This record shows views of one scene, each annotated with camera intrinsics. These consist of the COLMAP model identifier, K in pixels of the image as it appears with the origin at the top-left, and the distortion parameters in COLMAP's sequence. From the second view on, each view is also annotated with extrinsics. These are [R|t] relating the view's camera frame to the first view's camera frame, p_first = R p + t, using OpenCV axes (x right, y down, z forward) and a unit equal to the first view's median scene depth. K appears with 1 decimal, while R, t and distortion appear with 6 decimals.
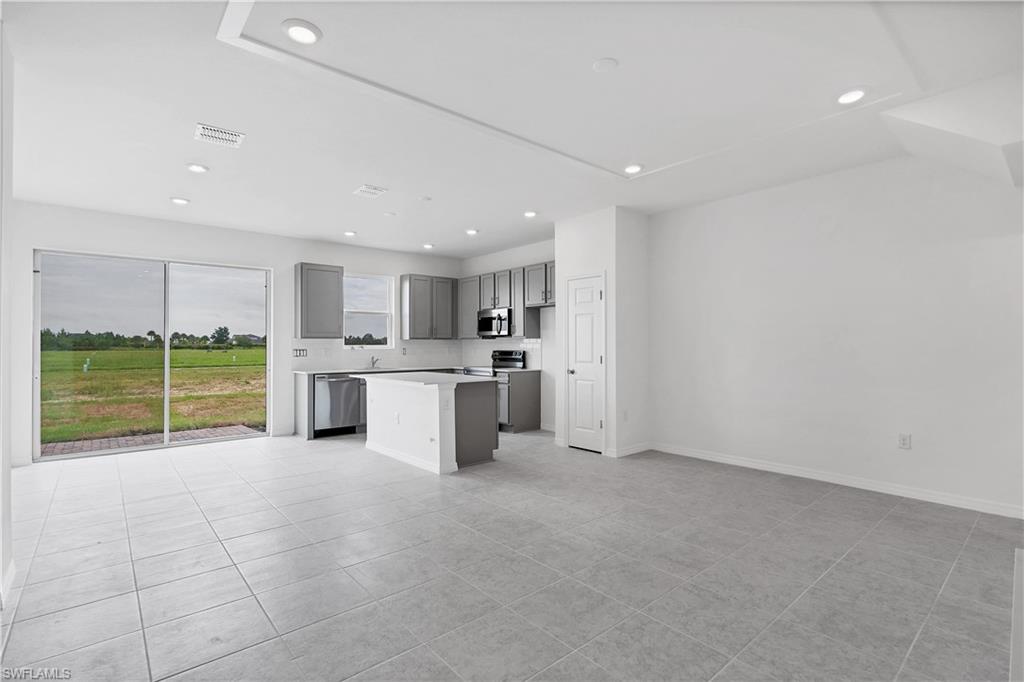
lens RADIAL K [[476.0, 0, 503.9], [0, 476.0, 348.0], [0, 0, 1]] dist [-0.009190, 0.003153]
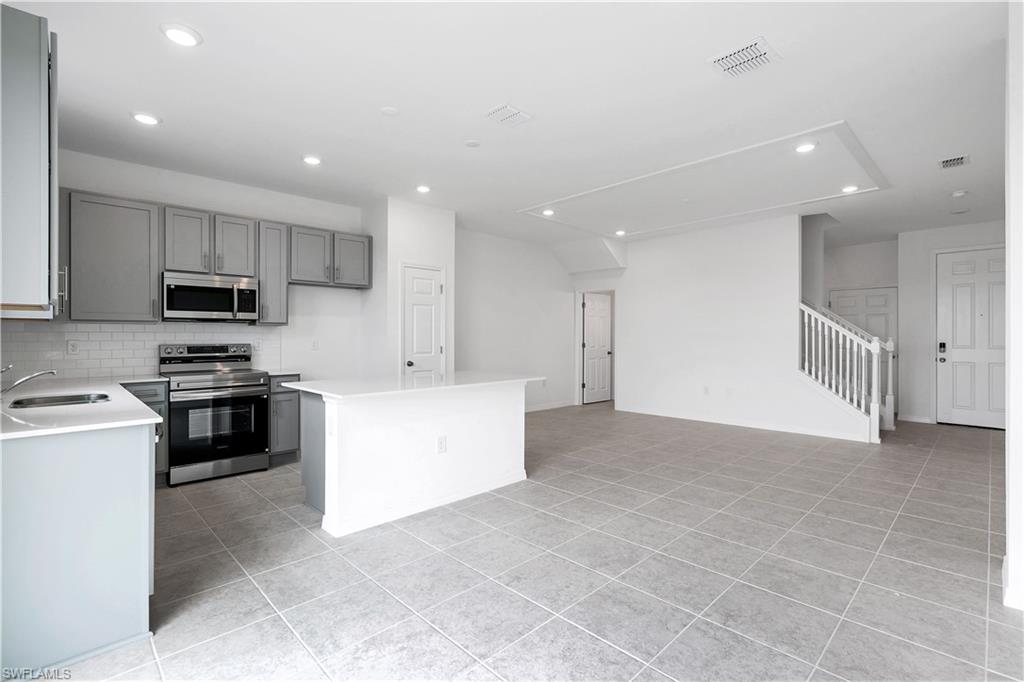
lens RADIAL K [[476.0, 0, 505.7], [0, 476.0, 335.5], [0, 0, 1]] dist [-0.009190, 0.003153]
pose [[-0.062630, 0.005938, 0.998019, -0.690989], [0.006080, 0.999966, -0.005568, -0.000277], [-0.998018, 0.005720, -0.062664, 0.734142]]
